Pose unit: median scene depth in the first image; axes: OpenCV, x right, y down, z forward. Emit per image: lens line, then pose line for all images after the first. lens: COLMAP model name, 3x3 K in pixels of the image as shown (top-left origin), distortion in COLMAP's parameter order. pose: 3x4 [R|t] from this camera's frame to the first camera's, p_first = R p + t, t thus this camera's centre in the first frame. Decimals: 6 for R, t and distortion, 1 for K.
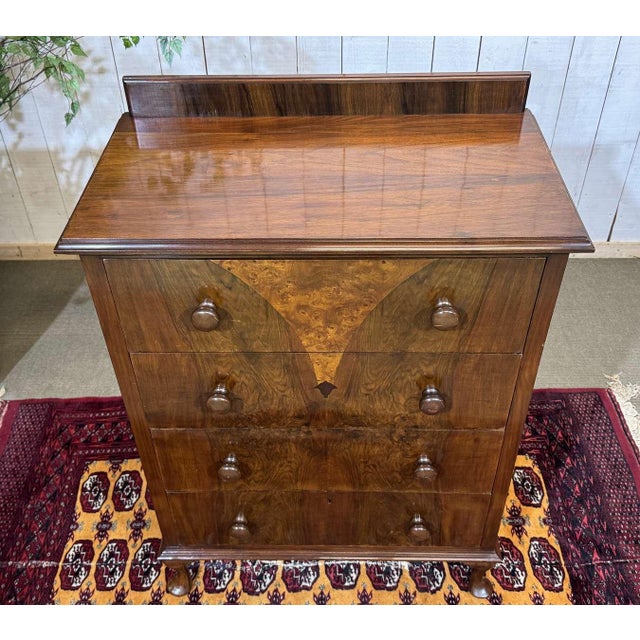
lens RADIAL K [[715.3, 0, 323.5], [0, 715.3, 320.5], [0, 0, 1]] dist [0.160794, -0.387249]
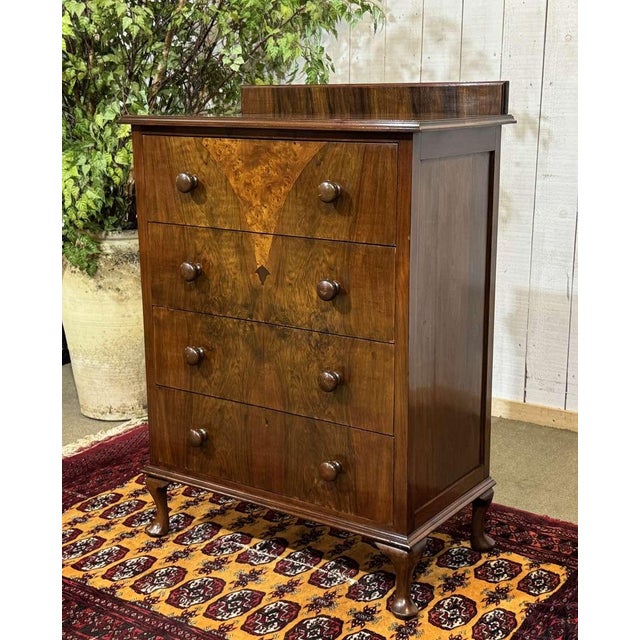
lens RADIAL K [[980.1, 0, 330.4], [0, 980.1, 322.0], [0, 0, 1]] dist [0.135521, -0.125907]
pose [[0.834841, 0.133898, -0.533959, 0.937750], [-0.366775, 0.858611, -0.358139, 0.675094], [0.410509, 0.494832, 0.765914, -0.173363]]
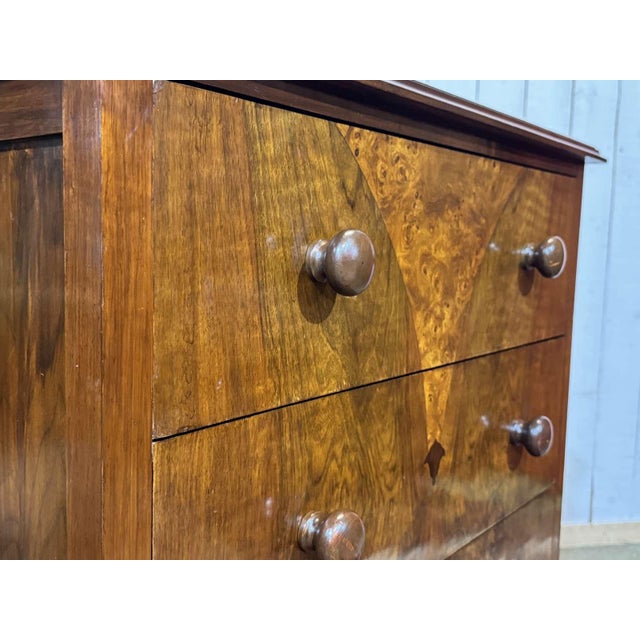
lens RADIAL K [[715.3, 0, 323.5], [0, 715.3, 320.5], [0, 0, 1]] dist [0.160794, -0.387249]
pose [[0.598675, -0.066090, 0.798261, -0.434690], [0.497267, 0.811951, -0.305713, 0.125409], [-0.627944, 0.579972, 0.518959, 0.674855]]
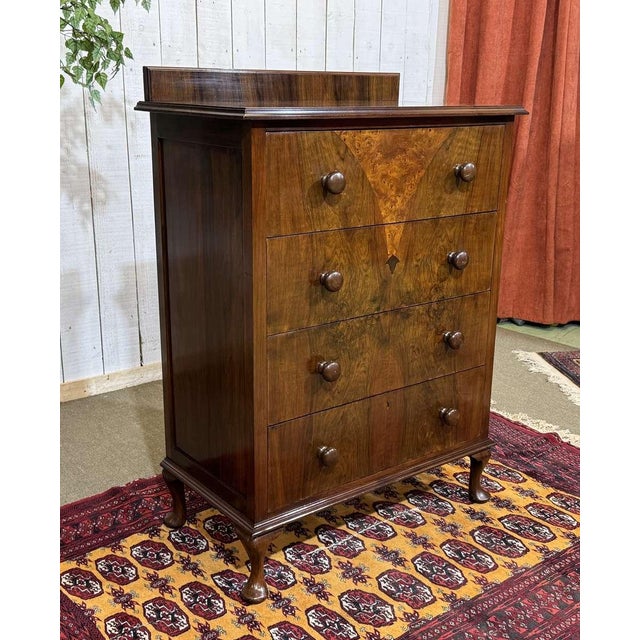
lens RADIAL K [[800.6, 0, 320.0], [0, 800.6, 320.0], [0, 0, 1]] dist [0.157084, -0.323709]
pose [[0.783106, -0.151607, 0.603125, -0.885488], [0.388274, 0.876773, -0.283747, 0.492645], [-0.485786, 0.456382, 0.745472, 0.072713]]
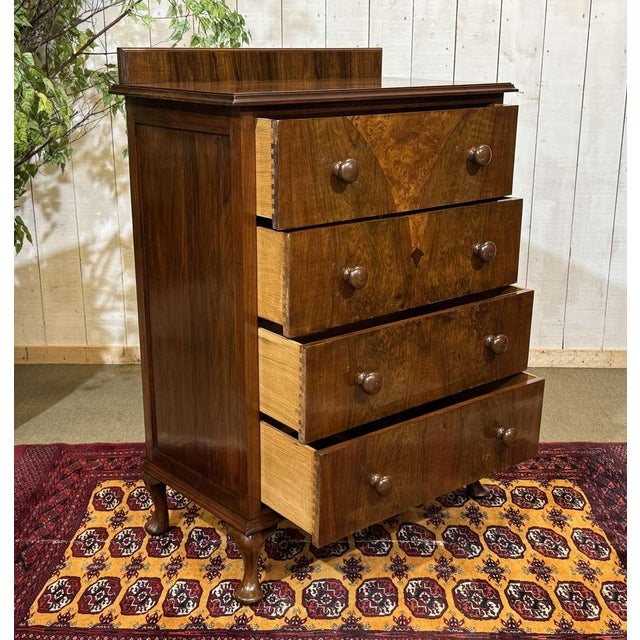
lens RADIAL K [[941.8, 0, 333.3], [0, 941.8, 320.1], [0, 0, 1]] dist [0.142865, -0.141485]
pose [[0.999902, 0.013449, 0.003795, -0.045770], [-0.010653, 0.909366, -0.415862, 0.773856], [-0.009044, 0.415781, 0.909420, -0.316337]]
